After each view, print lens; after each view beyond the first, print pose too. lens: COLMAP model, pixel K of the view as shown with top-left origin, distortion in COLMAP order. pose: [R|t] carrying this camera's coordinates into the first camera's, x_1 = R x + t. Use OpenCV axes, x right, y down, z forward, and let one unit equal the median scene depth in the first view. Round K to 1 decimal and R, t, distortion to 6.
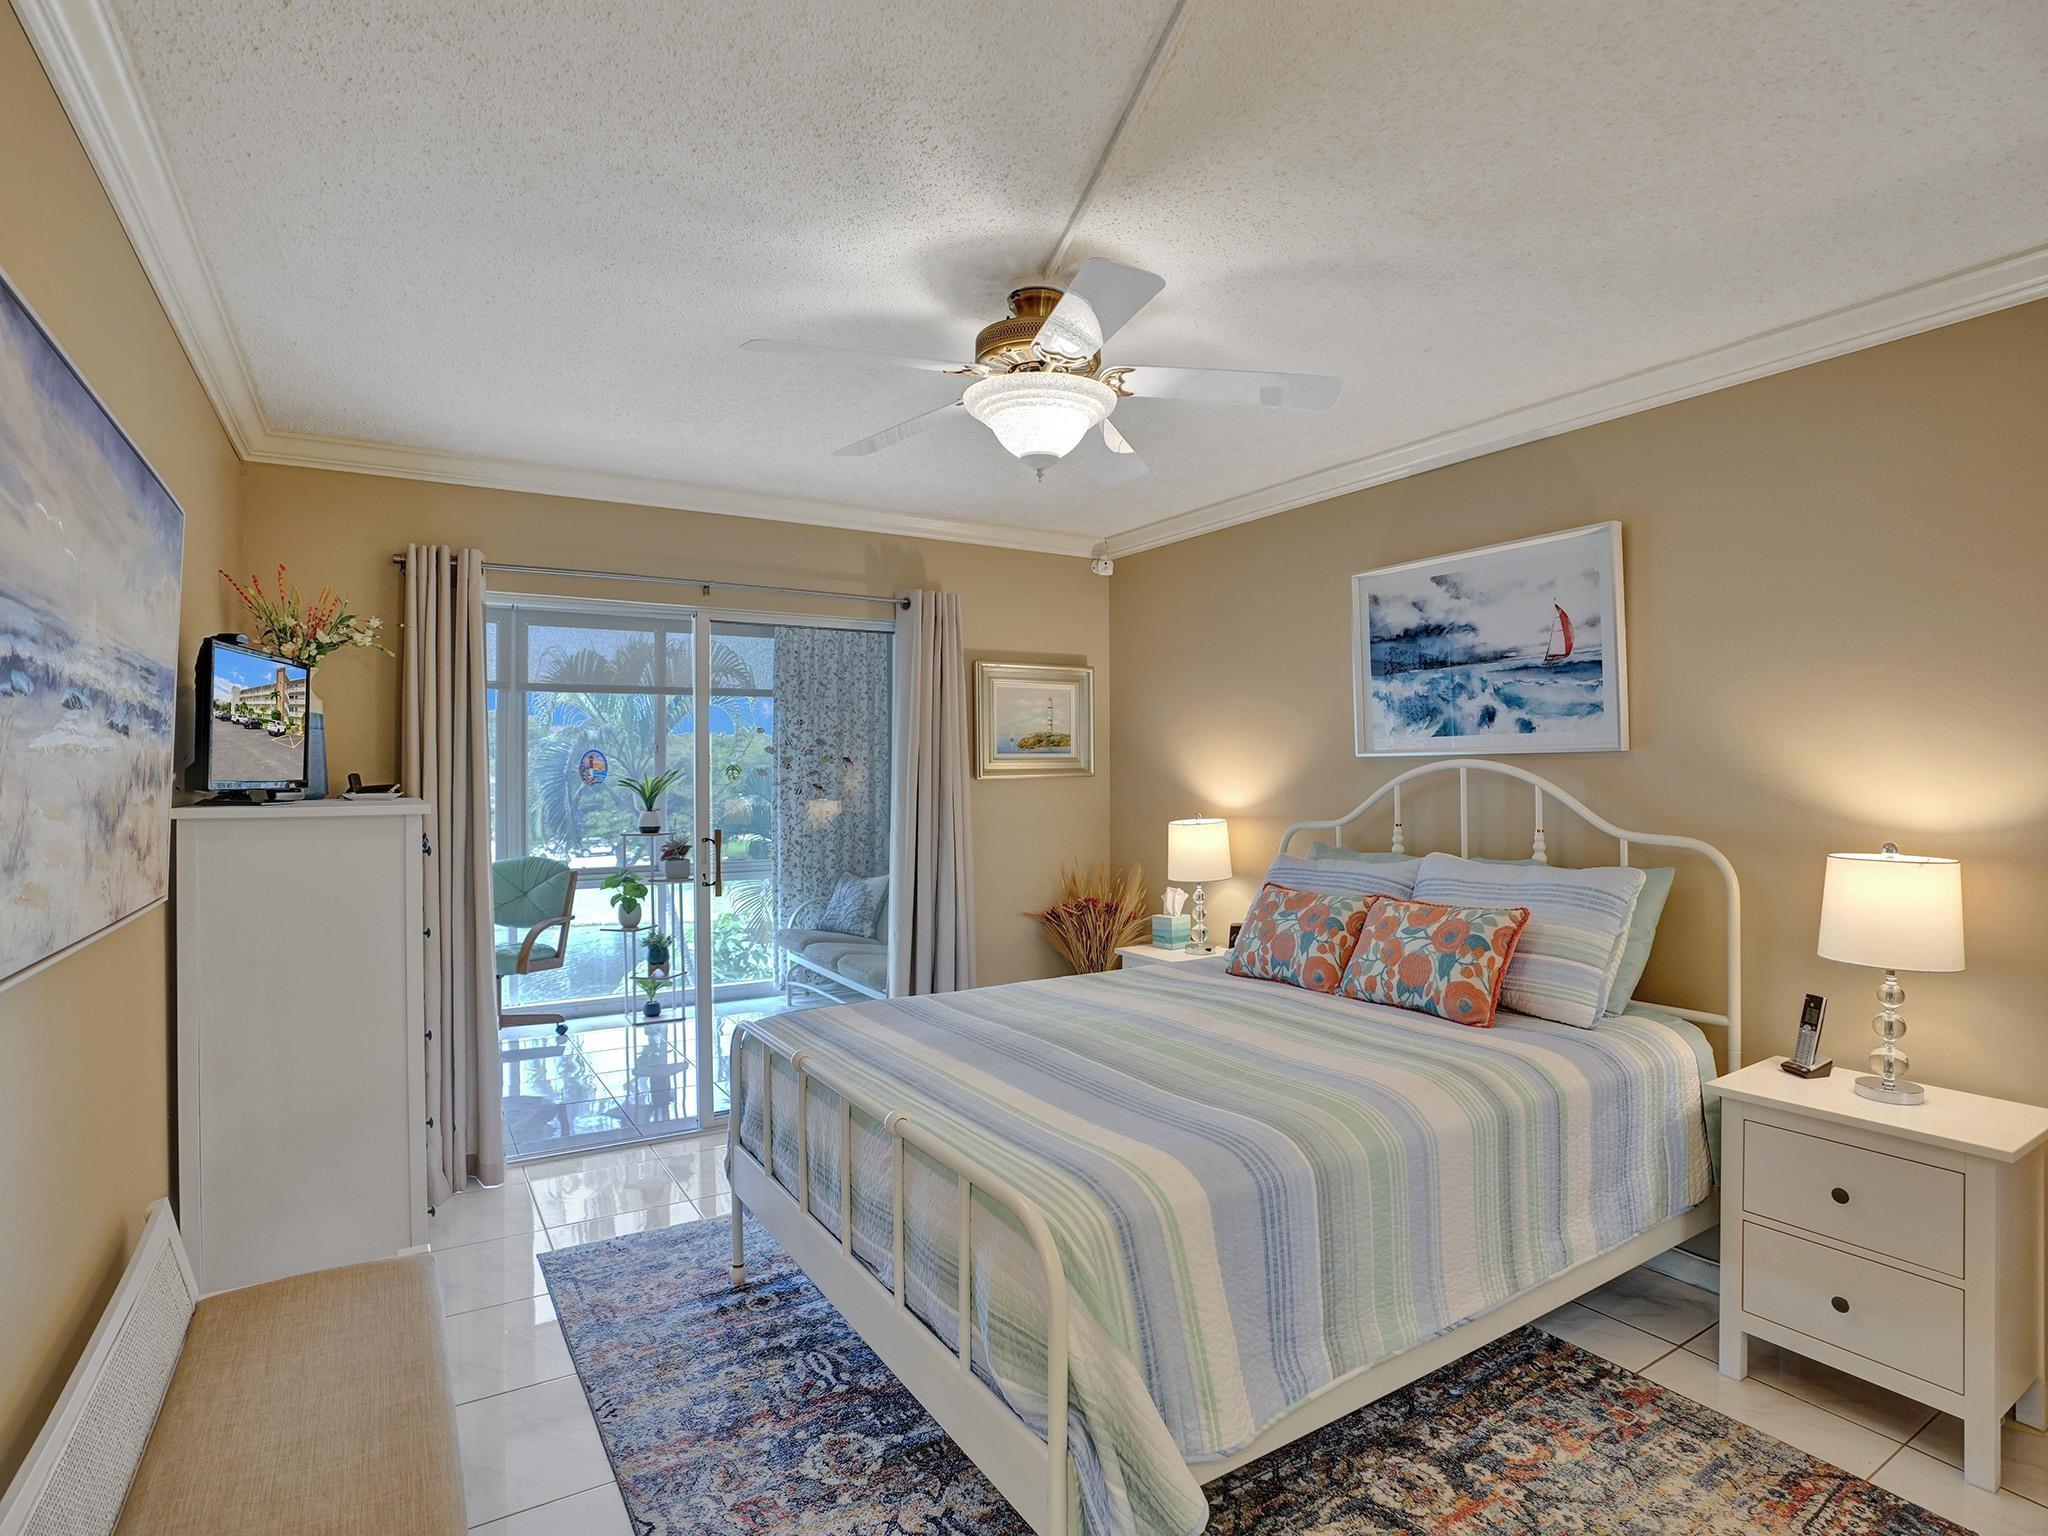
lens RADIAL K [[1044.2, 0, 1011.3], [0, 1044.2, 755.4], [0, 0, 1]] dist [-0.065986, 0.015076]
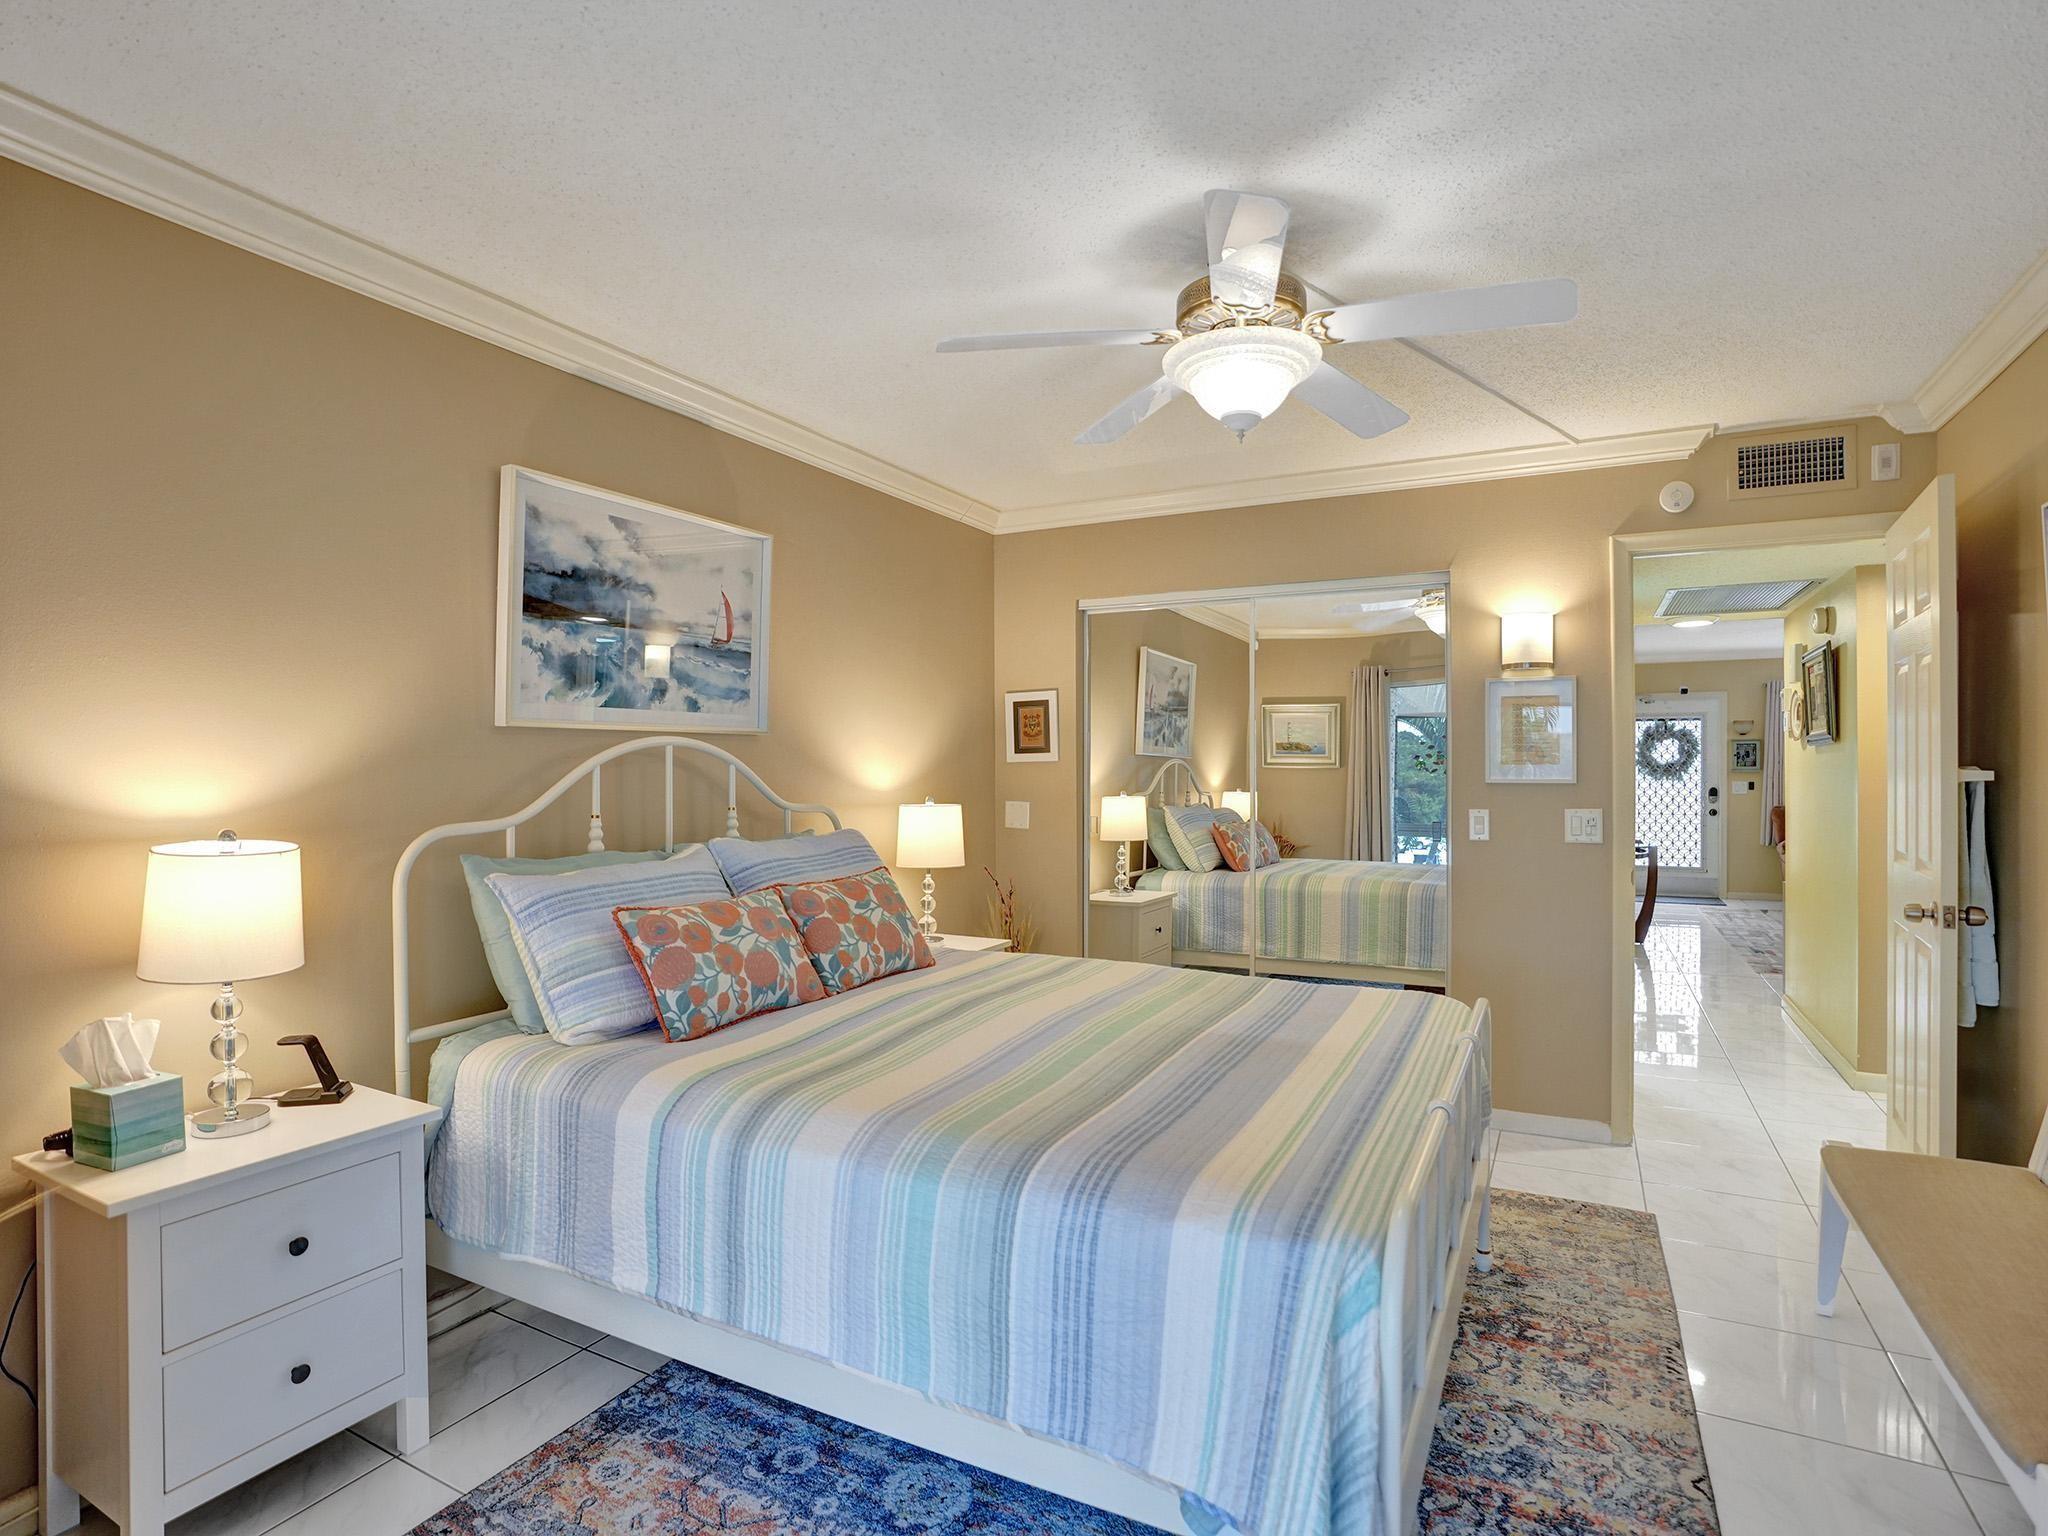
lens RADIAL K [[1044.2, 0, 1015.8], [0, 1044.2, 775.9], [0, 0, 1]] dist [-0.065986, 0.015076]
pose [[-0.509508, -0.000919, 0.860465, -0.524345], [-0.006886, 0.999972, -0.003010, 0.041178], [-0.860438, -0.007459, -0.509500, 1.268300]]
